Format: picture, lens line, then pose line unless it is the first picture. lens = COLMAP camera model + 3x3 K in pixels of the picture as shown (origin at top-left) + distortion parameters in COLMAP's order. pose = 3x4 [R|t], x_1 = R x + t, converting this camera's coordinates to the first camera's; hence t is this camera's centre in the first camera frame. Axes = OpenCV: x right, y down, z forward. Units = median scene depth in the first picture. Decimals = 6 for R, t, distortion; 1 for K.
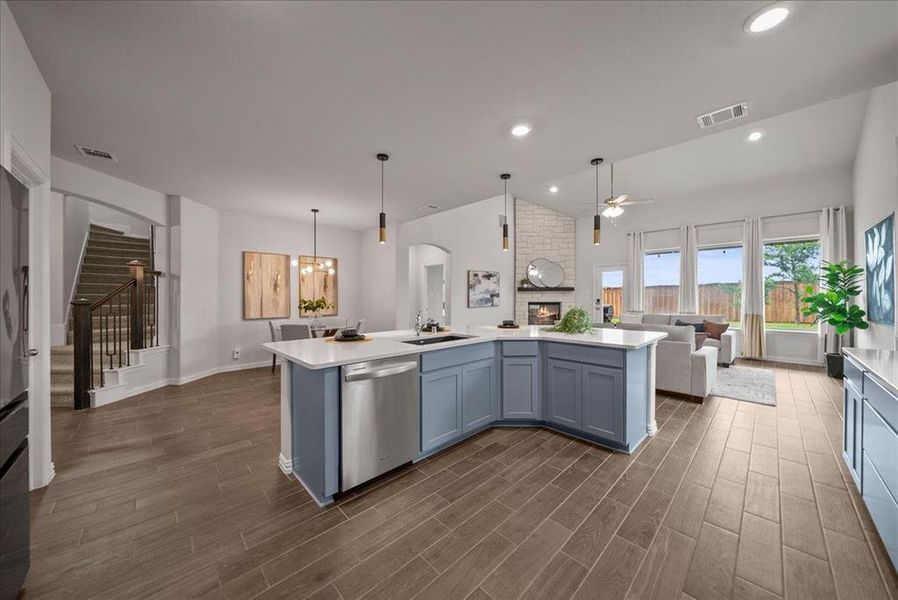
lens RADIAL K [[313.7, 0, 450.6], [0, 313.7, 295.0], [0, 0, 1]] dist [-0.007249, -0.000228]
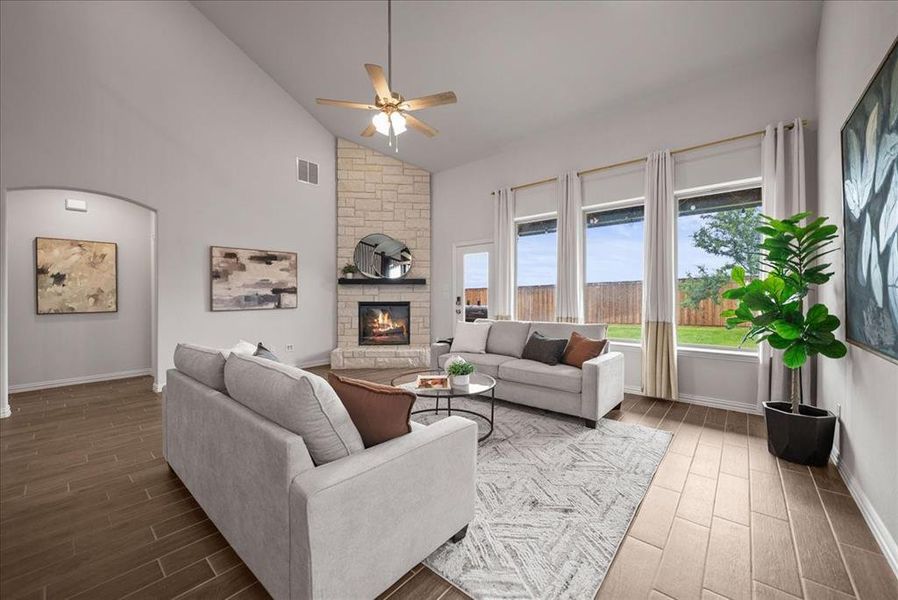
lens RADIAL K [[345.2, 0, 451.9], [0, 345.2, 296.3], [0, 0, 1]] dist [-0.002220, -0.000118]
pose [[0.995240, -0.000946, 0.097448, 0.650124], [0.000650, 0.999995, 0.003068, 0.016840], [-0.097451, -0.002990, 0.995236, 0.496540]]
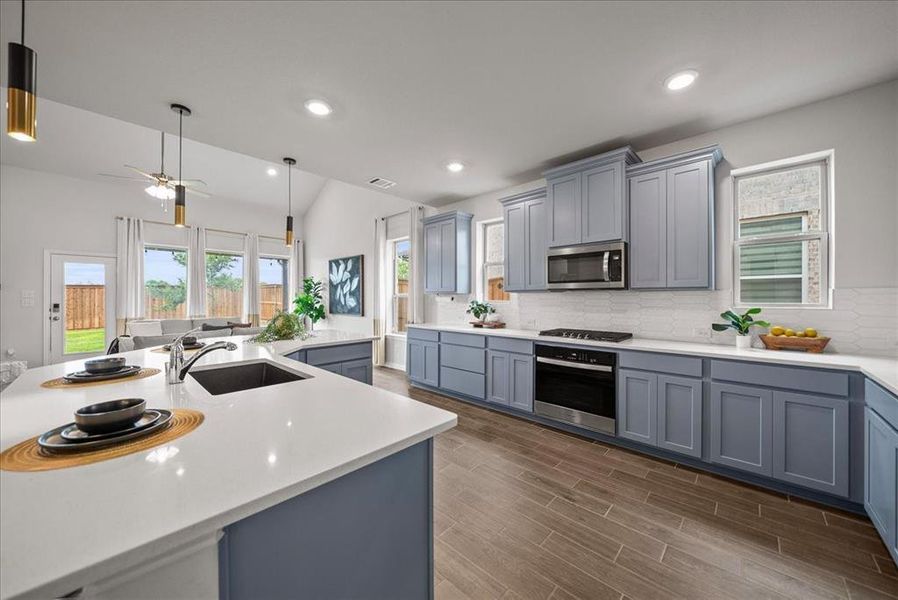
lens RADIAL K [[313.7, 0, 450.3], [0, 313.7, 299.1], [0, 0, 1]] dist [-0.007249, -0.000228]
pose [[-0.051914, -0.001964, 0.998650, -0.353530], [-0.003201, 0.999993, 0.001800, -0.000739], [-0.998646, -0.003103, -0.051920, 0.362543]]
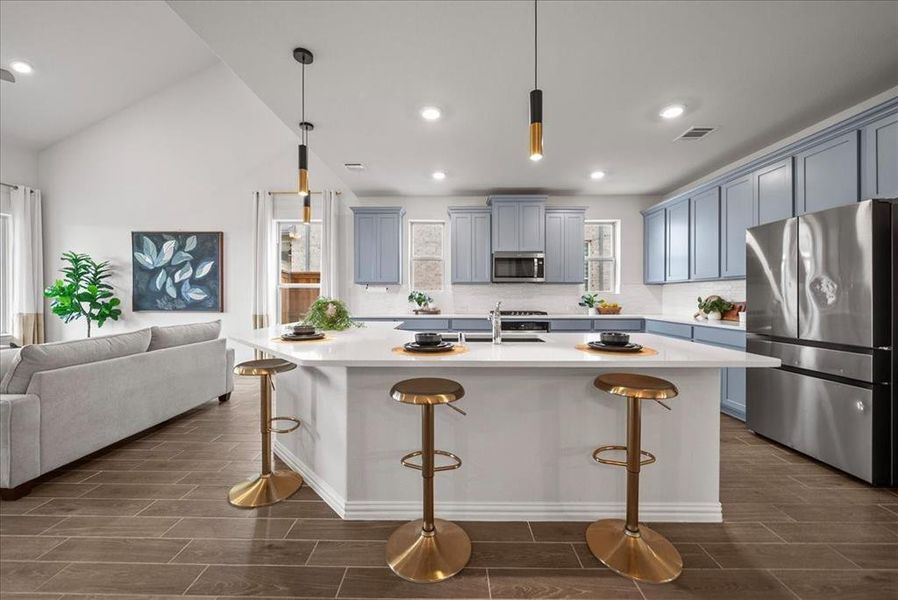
lens RADIAL K [[345.2, 0, 445.4], [0, 345.2, 298.5], [0, 0, 1]] dist [-0.002220, -0.000118]
pose [[-0.709297, -0.003515, 0.704901, -0.306414], [-0.001726, 0.999993, 0.003250, 0.024550], [-0.704908, 0.001089, -0.709298, 0.929465]]
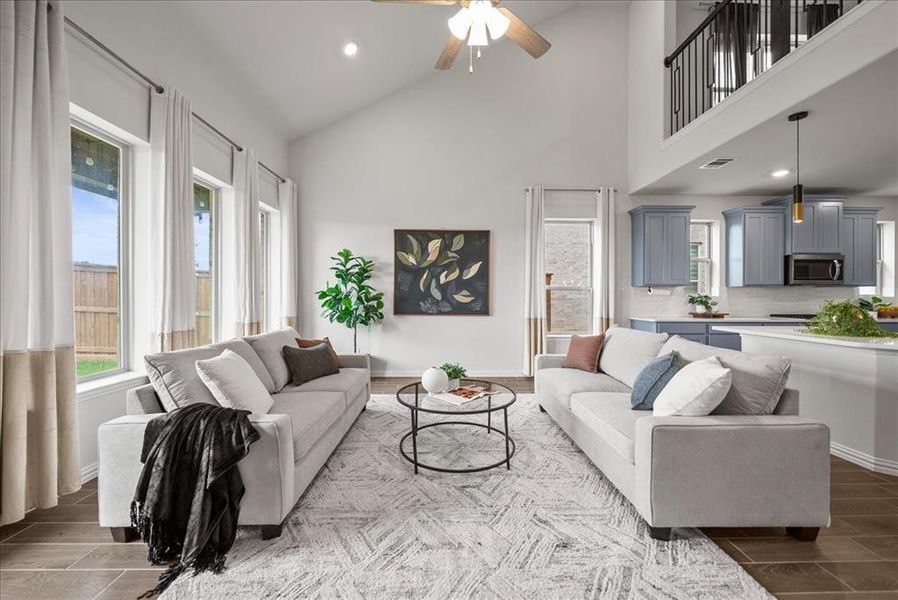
lens RADIAL K [[345.2, 0, 450.1], [0, 345.2, 295.2], [0, 0, 1]] dist [-0.002220, -0.000118]
pose [[-0.729868, 0.004619, 0.683572, 0.339496], [-0.002741, 0.999949, -0.009684, 0.021790], [-0.683583, -0.008942, -0.729818, 1.480775]]
